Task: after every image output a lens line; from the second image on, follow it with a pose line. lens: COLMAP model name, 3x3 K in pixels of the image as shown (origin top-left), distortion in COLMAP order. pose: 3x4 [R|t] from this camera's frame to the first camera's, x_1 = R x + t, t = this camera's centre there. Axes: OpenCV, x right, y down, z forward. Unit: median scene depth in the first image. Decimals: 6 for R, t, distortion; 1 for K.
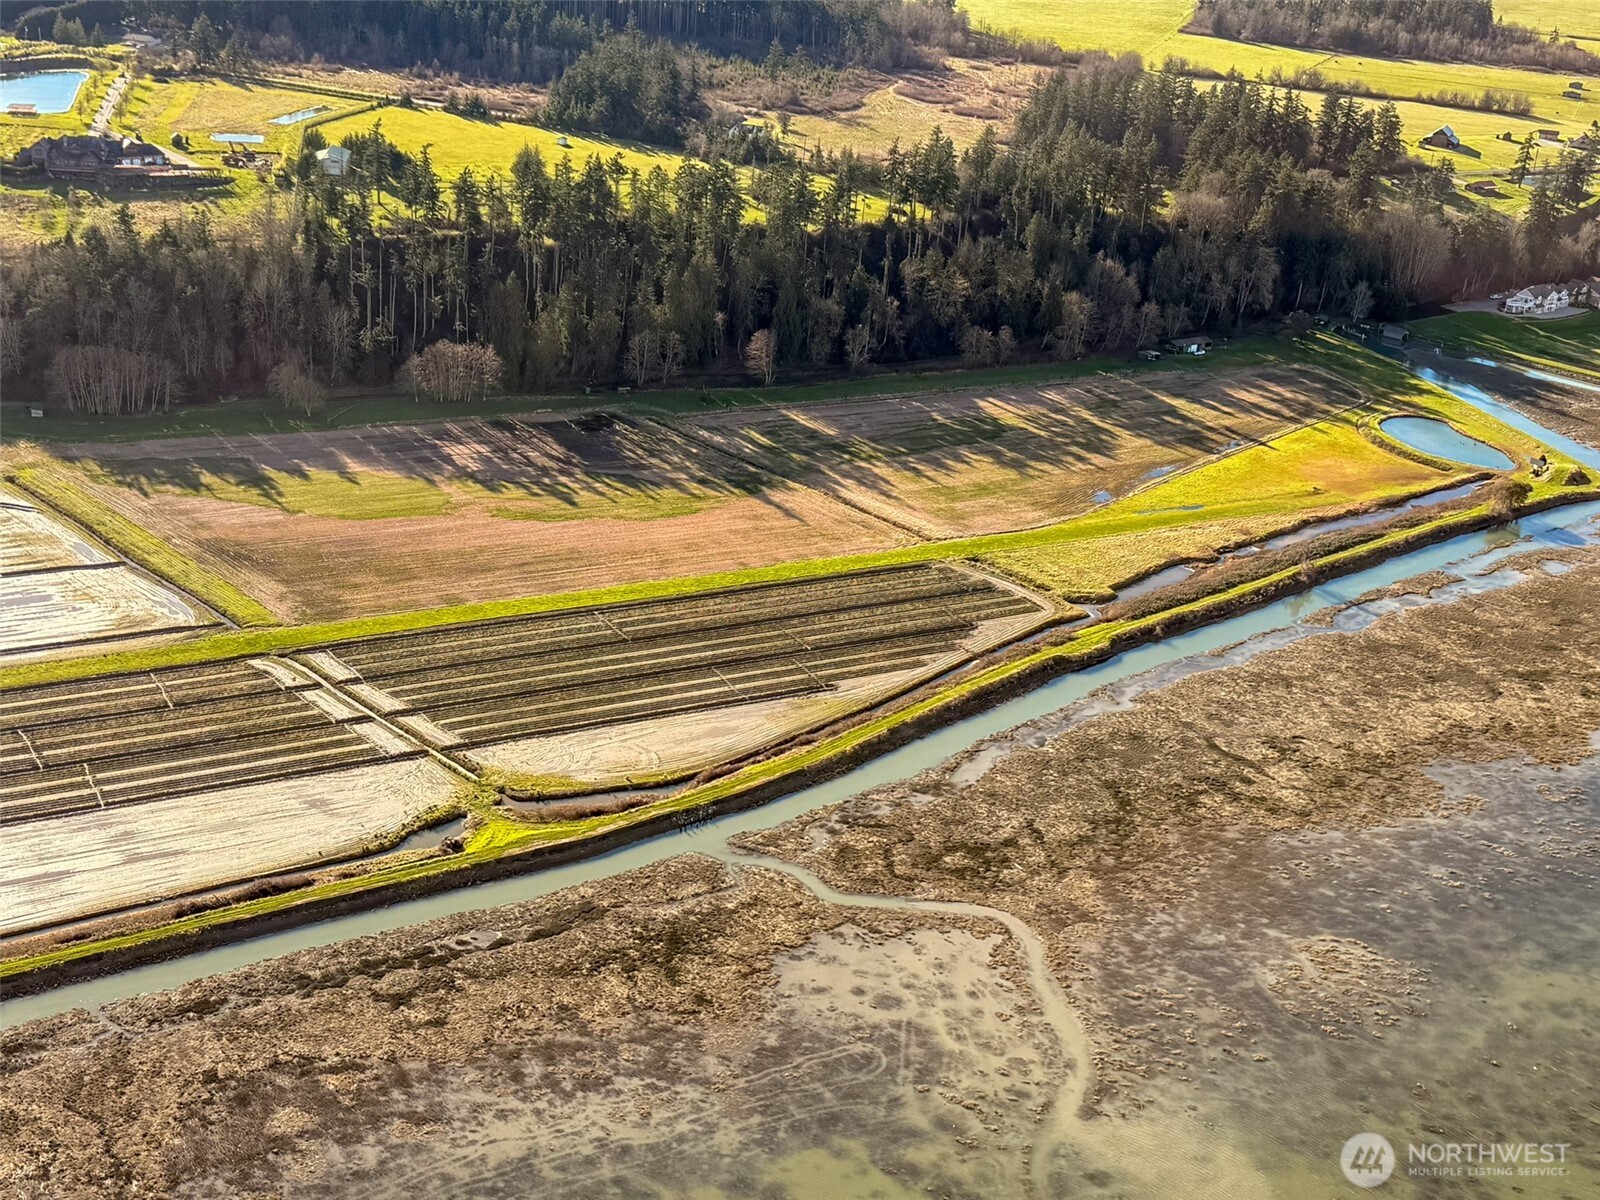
lens RADIAL K [[2151.7, 0, 800.0], [0, 2151.7, 600.0], [0, 0, 1]] dist [0.113939, 0.062893]
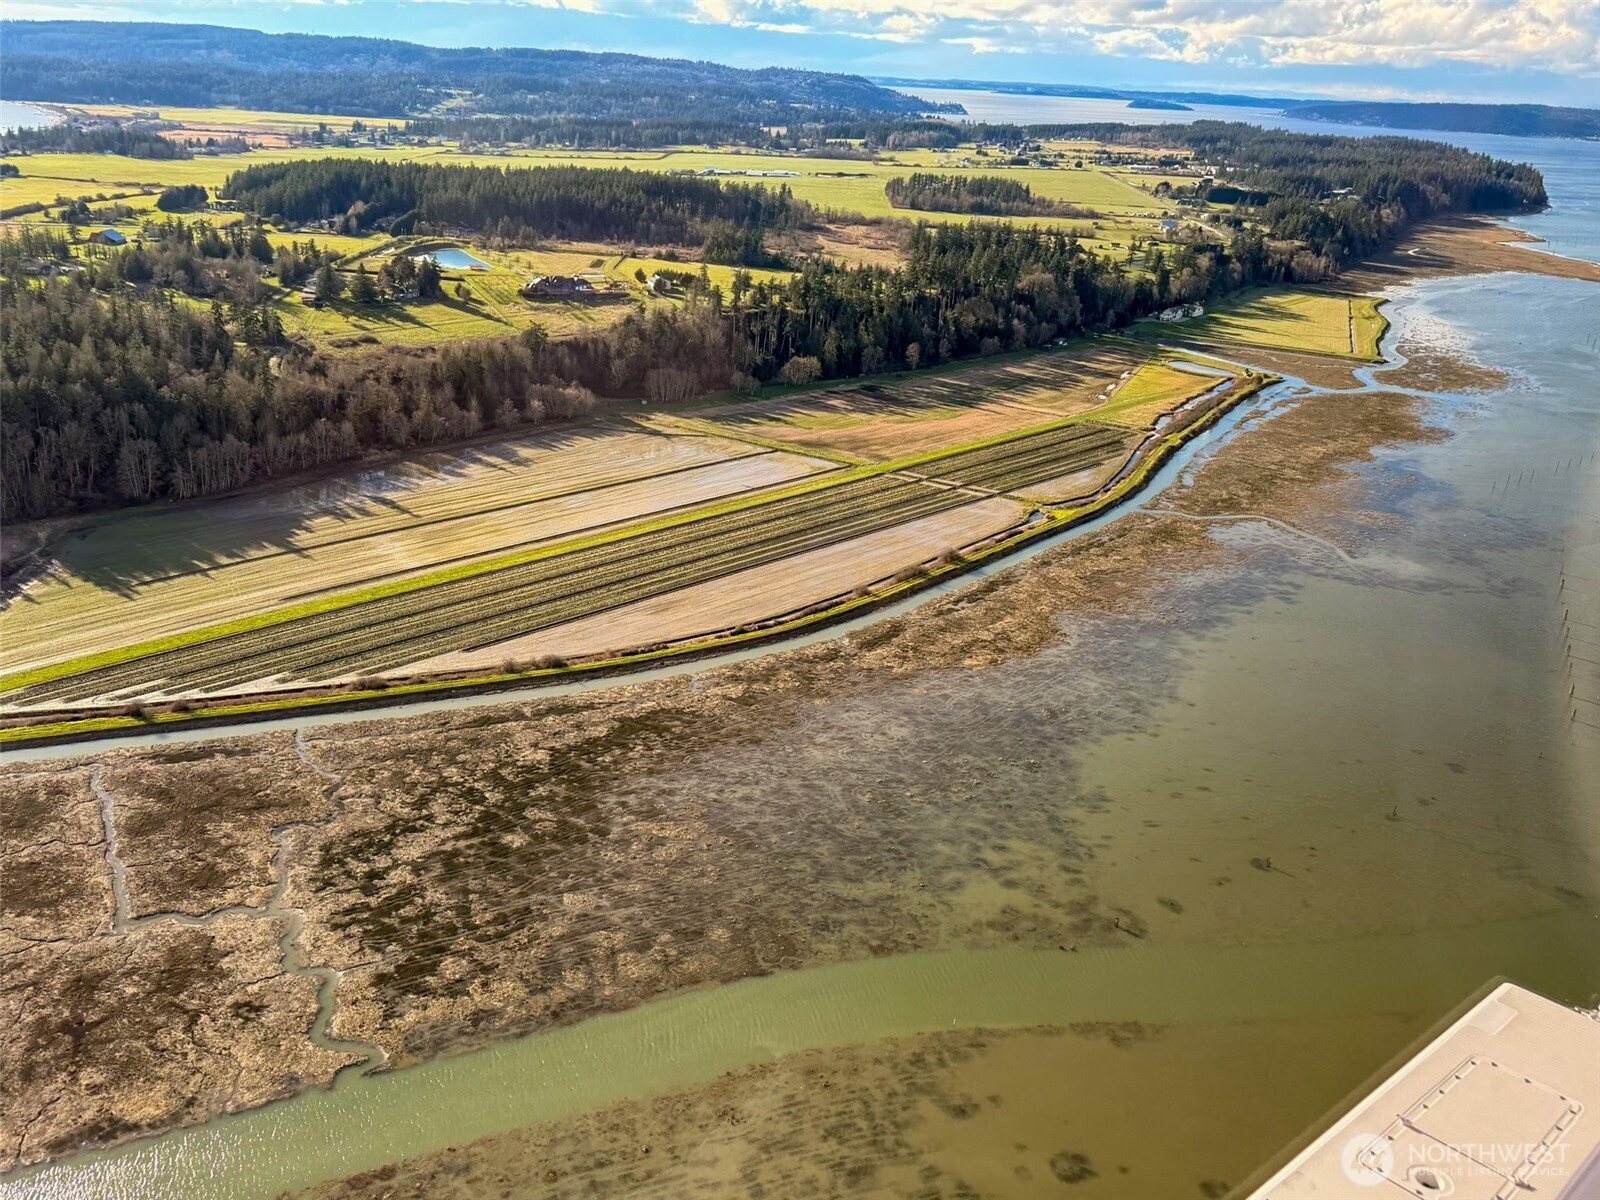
lens RADIAL K [[1312.1, 0, 800.0], [0, 1312.1, 600.0], [0, 0, 1]] dist [0.074336, -0.120109]
pose [[0.962422, -0.124270, 0.241457, -0.824195], [0.118748, 0.992222, 0.037346, 0.115778], [-0.244219, -0.007270, 0.969693, -0.427190]]
